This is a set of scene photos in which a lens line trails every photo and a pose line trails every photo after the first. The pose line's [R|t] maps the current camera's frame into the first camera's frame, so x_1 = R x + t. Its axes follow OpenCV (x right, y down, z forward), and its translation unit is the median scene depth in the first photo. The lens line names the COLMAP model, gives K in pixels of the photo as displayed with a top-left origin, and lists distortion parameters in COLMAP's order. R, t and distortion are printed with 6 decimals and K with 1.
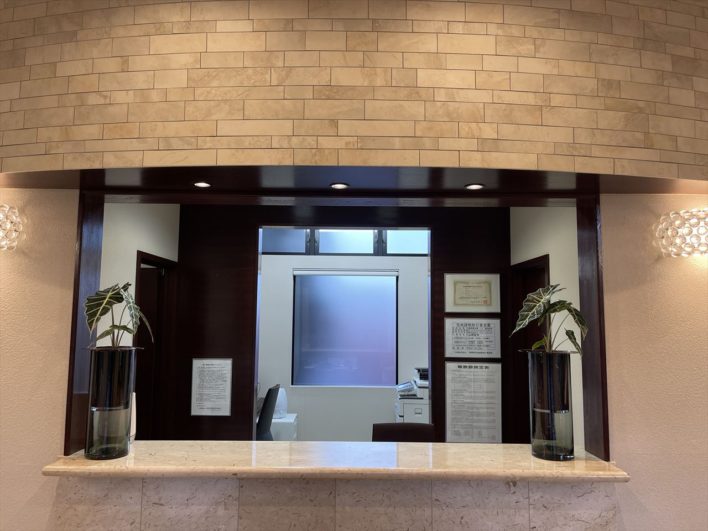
lens RADIAL K [[563.7, 0, 349.8], [0, 563.7, 263.7], [0, 0, 1]] dist [0.044030, -0.026736]
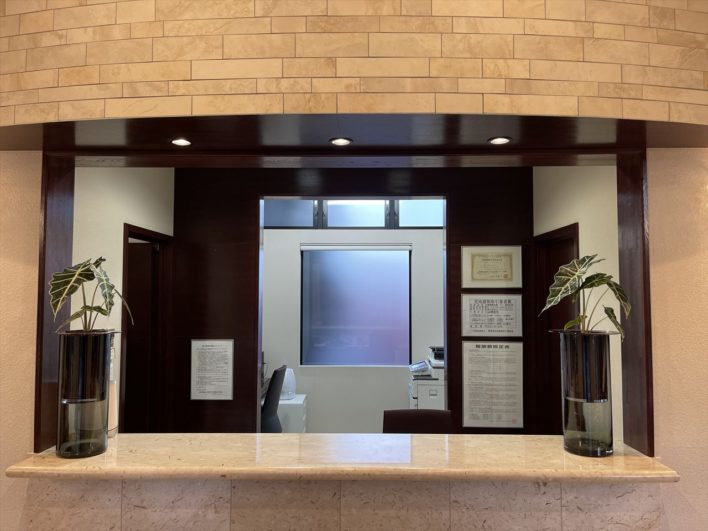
lens RADIAL K [[563.7, 0, 357.8], [0, 563.7, 266.4], [0, 0, 1]] dist [0.044030, -0.026736]
pose [[0.999907, -0.009017, -0.010249, 0.013859], [0.009486, 0.998863, 0.046721, 0.010579], [0.009816, -0.046814, 0.998855, 0.134465]]
